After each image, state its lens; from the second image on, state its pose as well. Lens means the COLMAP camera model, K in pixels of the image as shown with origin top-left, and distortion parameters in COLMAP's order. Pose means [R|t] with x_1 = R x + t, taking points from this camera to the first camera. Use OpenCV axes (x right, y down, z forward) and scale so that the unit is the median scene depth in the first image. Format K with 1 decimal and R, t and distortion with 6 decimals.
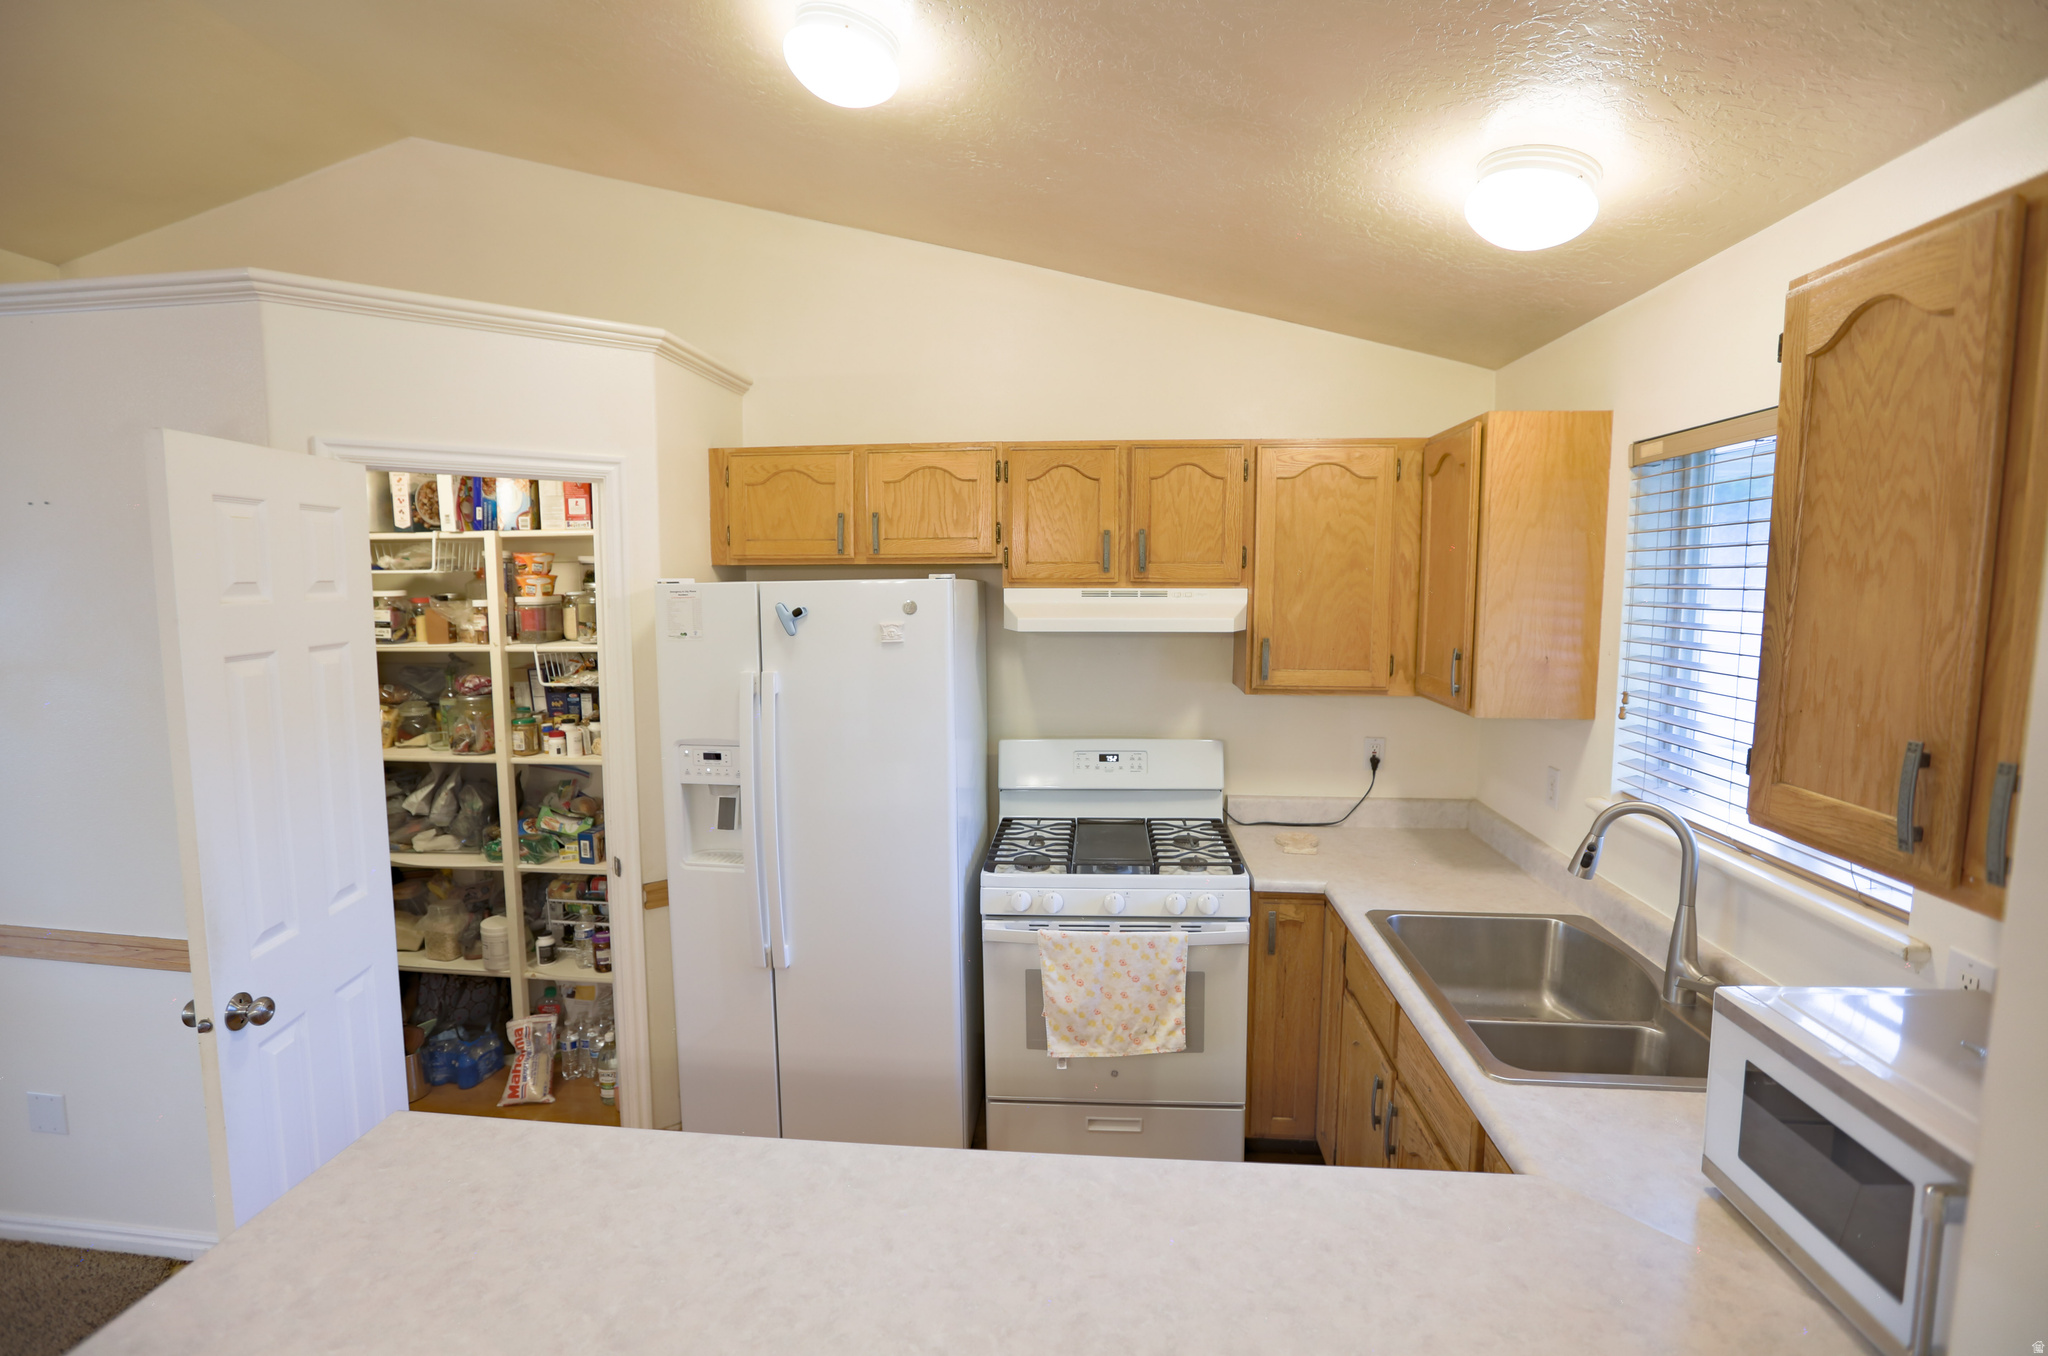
lens RADIAL K [[946.2, 0, 1012.5], [0, 946.2, 676.4], [0, 0, 1]] dist [-0.037687, 0.010465]
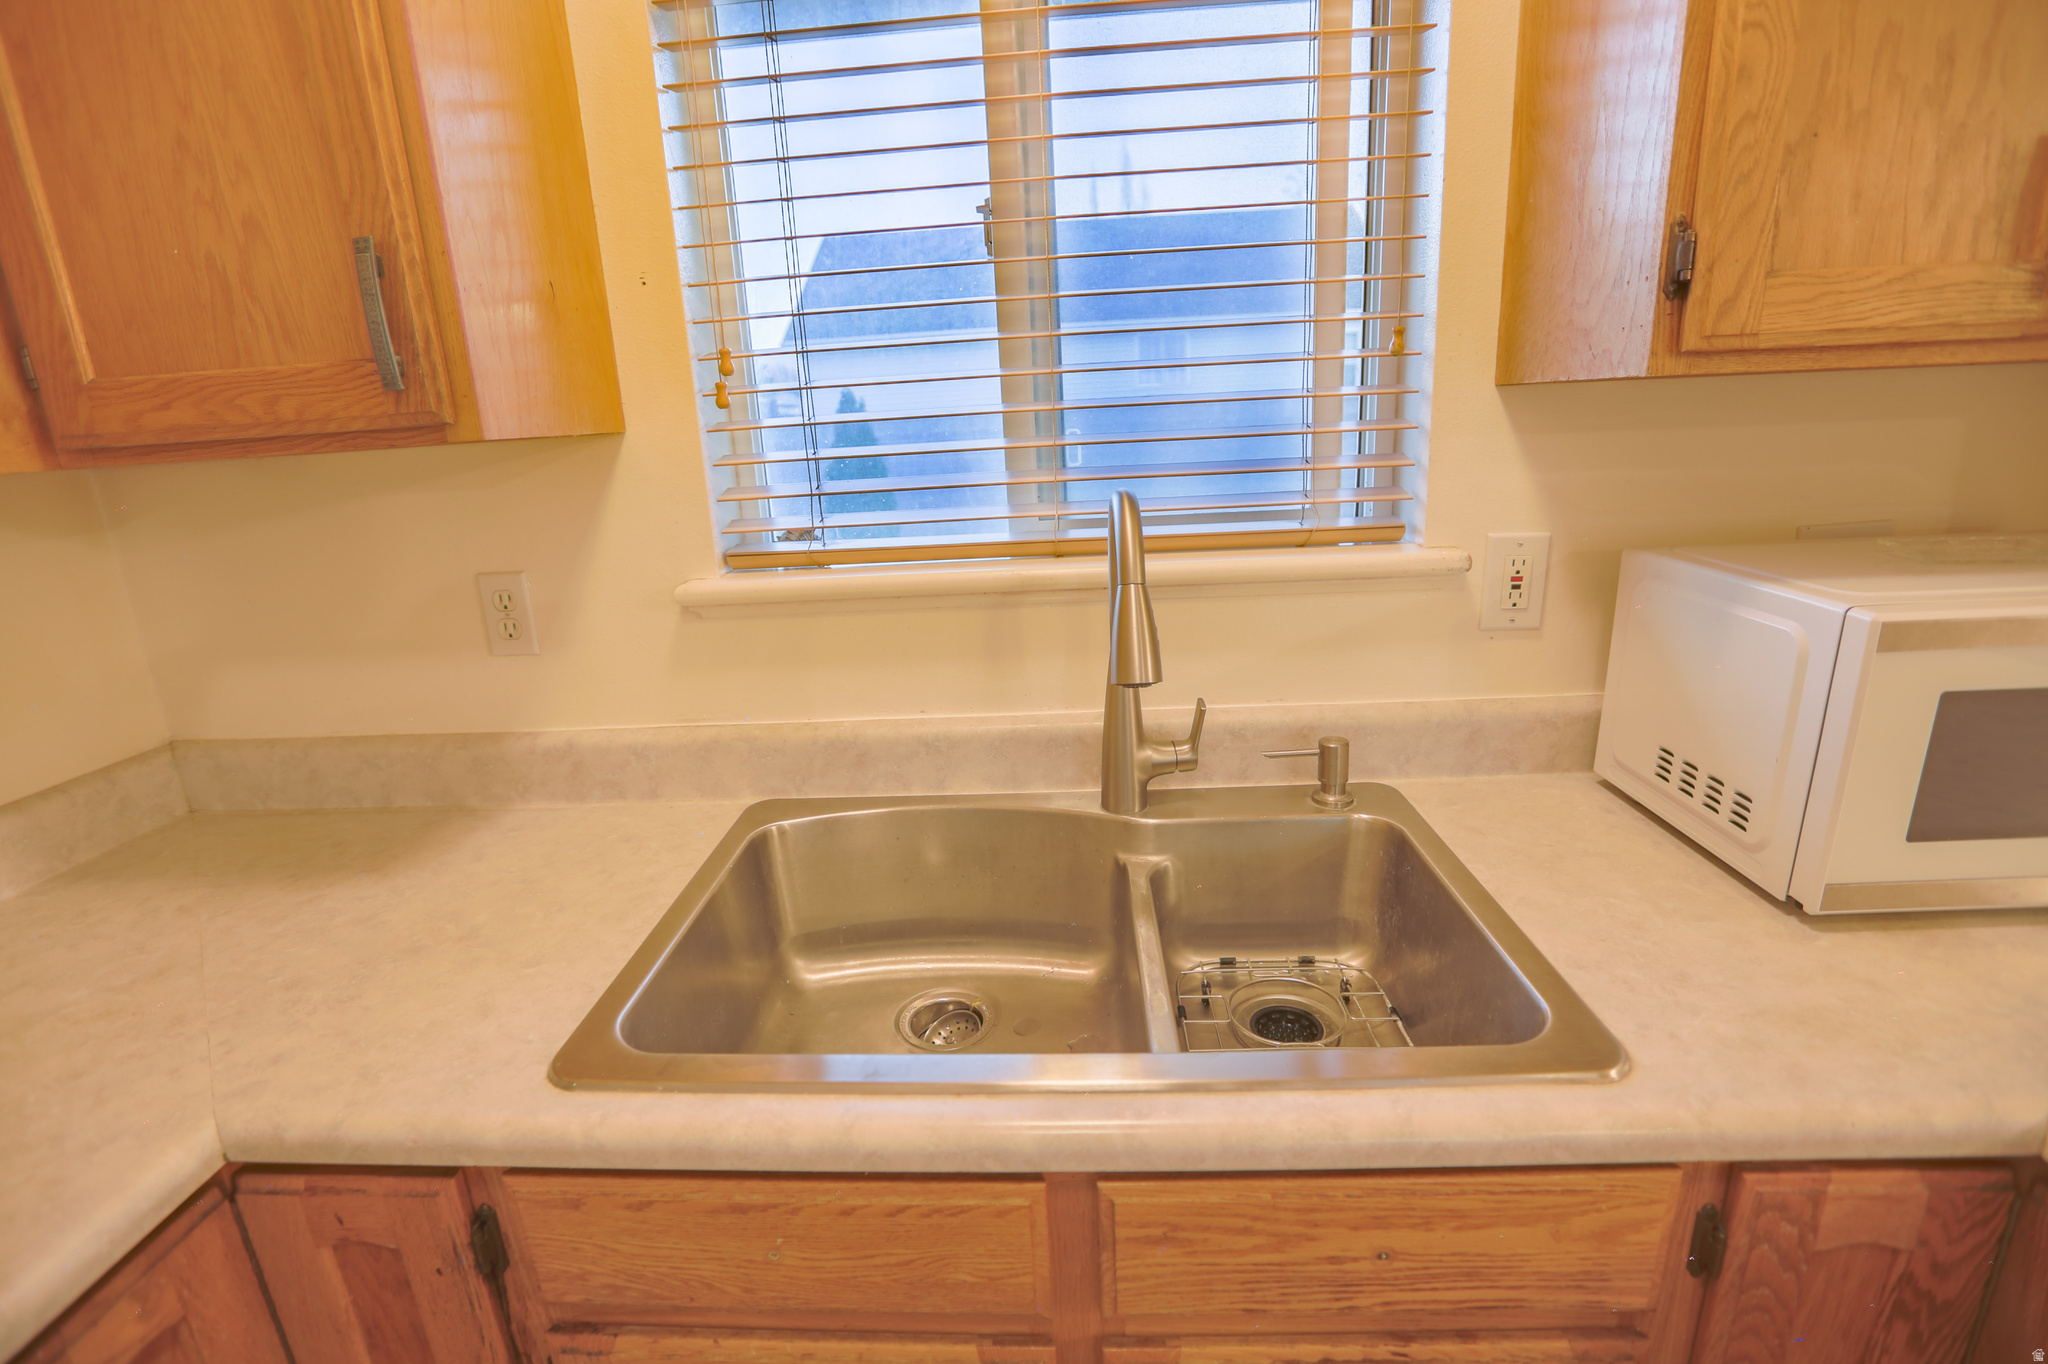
lens RADIAL K [[946.2, 0, 1002.4], [0, 946.2, 683.1], [0, 0, 1]] dist [-0.037687, 0.010465]
pose [[-0.043705, -0.274914, 0.960475, 0.092057], [0.159070, 0.947214, 0.278356, 0.055072], [-0.986299, 0.164949, 0.002333, 0.696940]]
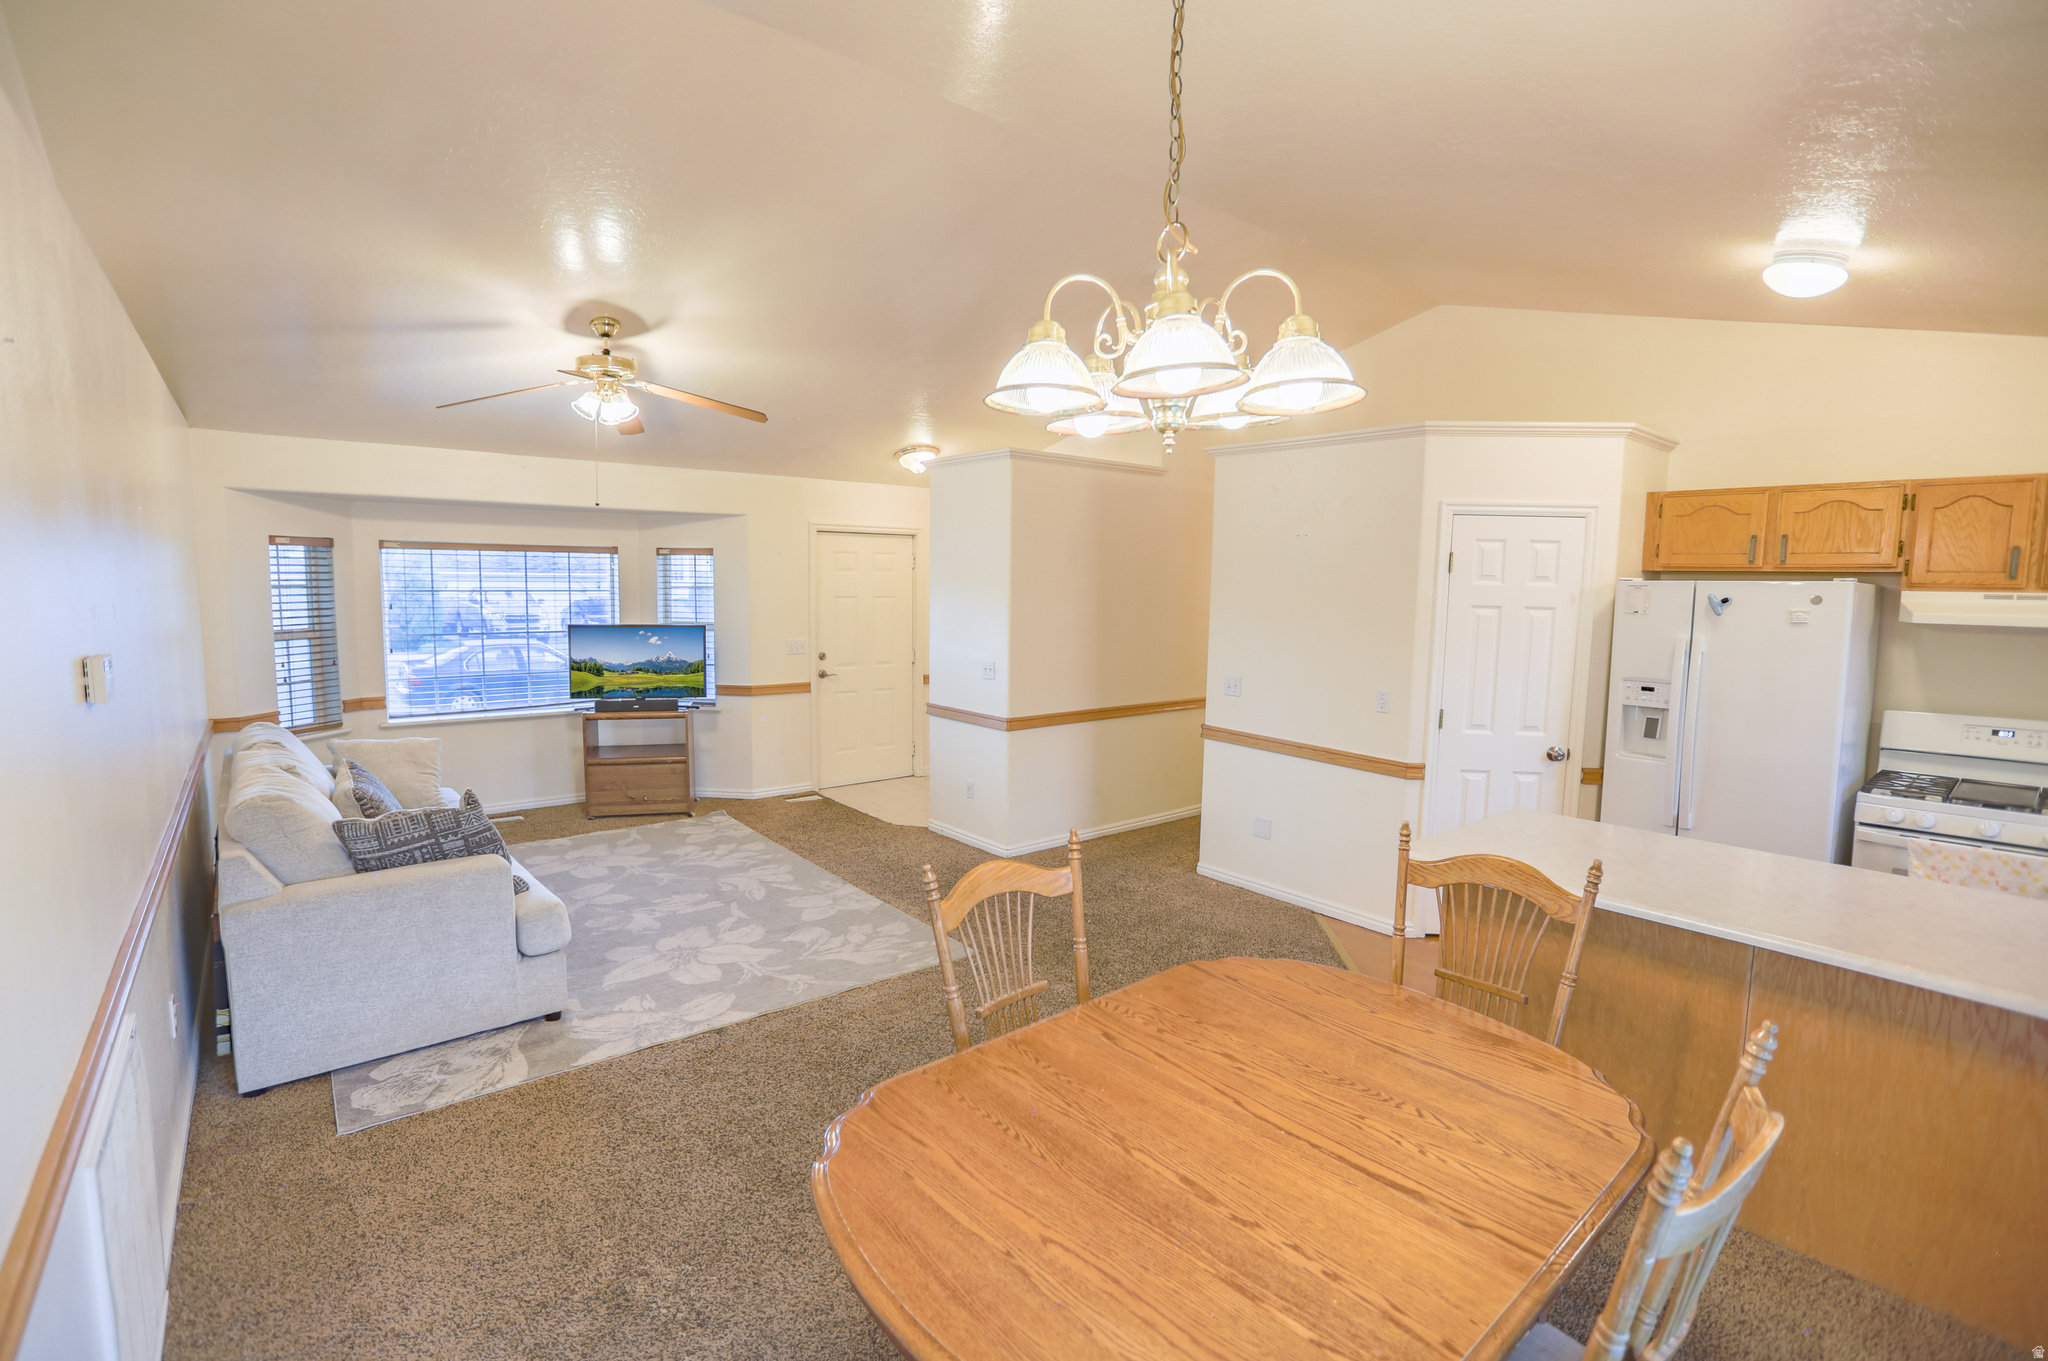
lens RADIAL K [[946.2, 0, 1011.6], [0, 946.2, 668.8], [0, 0, 1]] dist [-0.037687, 0.010465]
pose [[0.713158, 0.079386, -0.696493, 0.009664], [-0.091686, 0.995595, 0.019598, 0.107799], [0.694981, 0.049882, 0.717296, -0.806903]]
